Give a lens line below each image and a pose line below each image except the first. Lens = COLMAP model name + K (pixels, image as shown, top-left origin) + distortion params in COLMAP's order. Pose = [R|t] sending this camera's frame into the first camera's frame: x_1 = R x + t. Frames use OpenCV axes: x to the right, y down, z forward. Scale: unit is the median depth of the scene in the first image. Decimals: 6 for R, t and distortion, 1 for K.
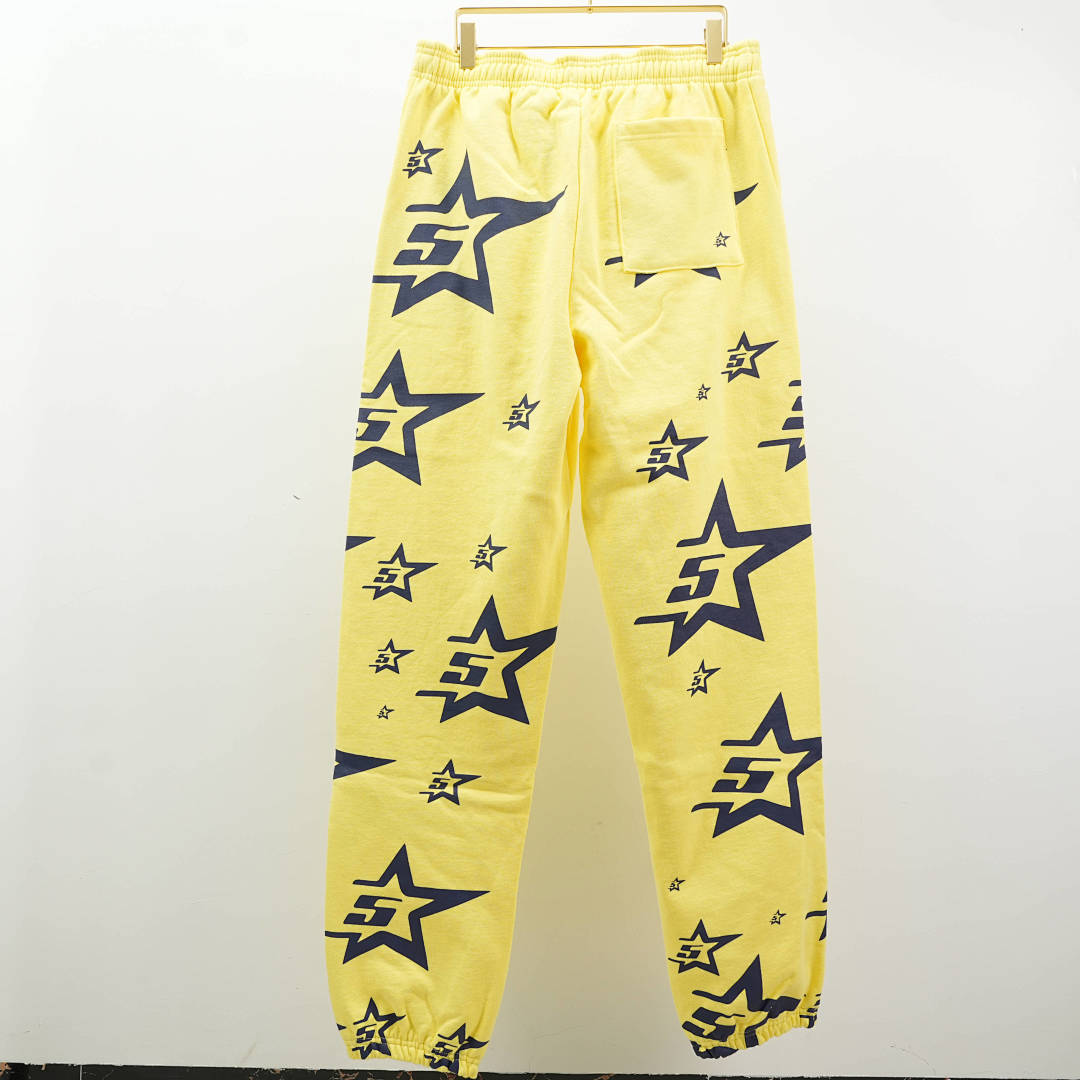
lens RADIAL K [[1149.5, 0, 540.0], [0, 1149.5, 540.0], [0, 0, 1]] dist [-0.008928, -0.012737]
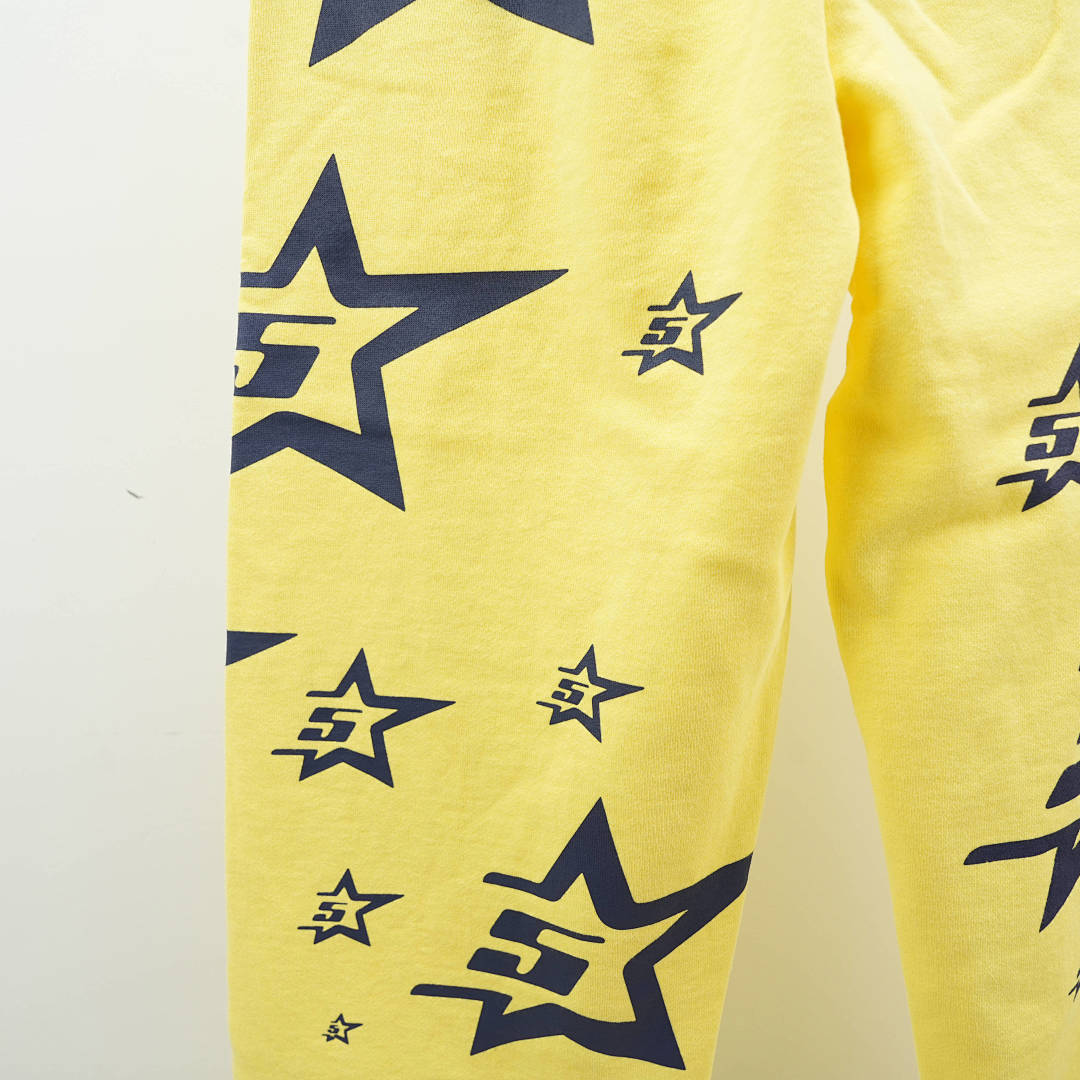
lens RADIAL K [[1149.5, 0, 540.0], [0, 1149.5, 540.0], [0, 0, 1]] dist [-0.008928, -0.012737]
pose [[0.999246, -0.027333, 0.027587, -0.069160], [0.023479, 0.991042, 0.131470, -0.089372], [-0.030933, -0.130724, 0.990936, 0.613458]]
